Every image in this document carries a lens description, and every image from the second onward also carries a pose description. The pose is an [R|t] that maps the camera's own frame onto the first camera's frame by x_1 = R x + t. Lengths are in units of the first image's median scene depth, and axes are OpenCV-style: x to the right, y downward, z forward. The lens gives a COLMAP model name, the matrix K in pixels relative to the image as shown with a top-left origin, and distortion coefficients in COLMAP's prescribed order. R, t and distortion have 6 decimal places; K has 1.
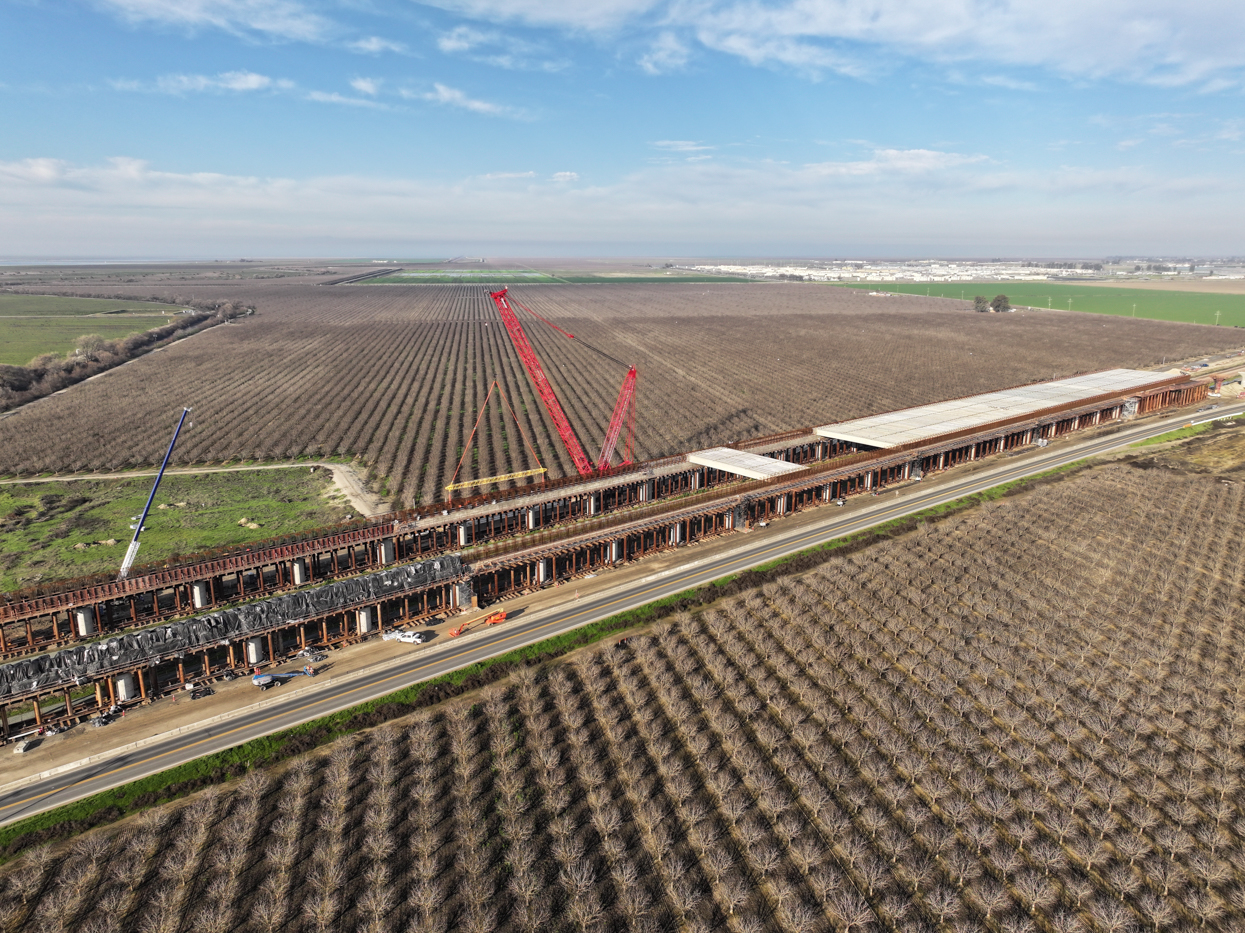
lens RADIAL K [[868.0, 0, 655.7], [0, 868.0, 472.4], [0, 0, 1]] dist [-0.011841, 0.016305]
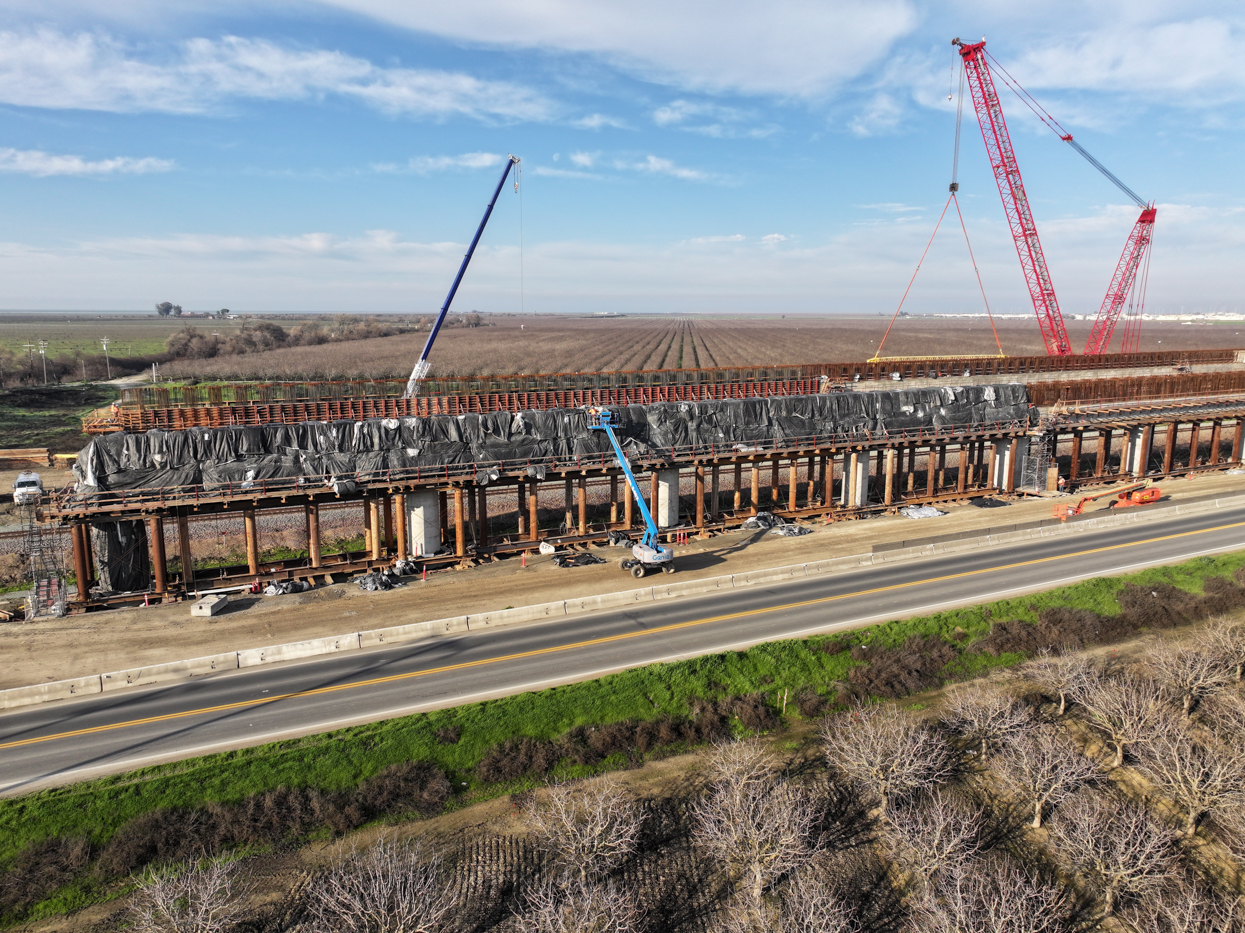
lens RADIAL K [[868.0, 0, 626.9], [0, 868.0, 515.4], [0, 0, 1]] dist [-0.011841, 0.016305]
pose [[0.968091, 0.054799, -0.244536, -0.339559], [-0.062977, 0.997683, -0.025747, 0.209267], [0.242558, 0.040326, 0.969298, 0.497951]]
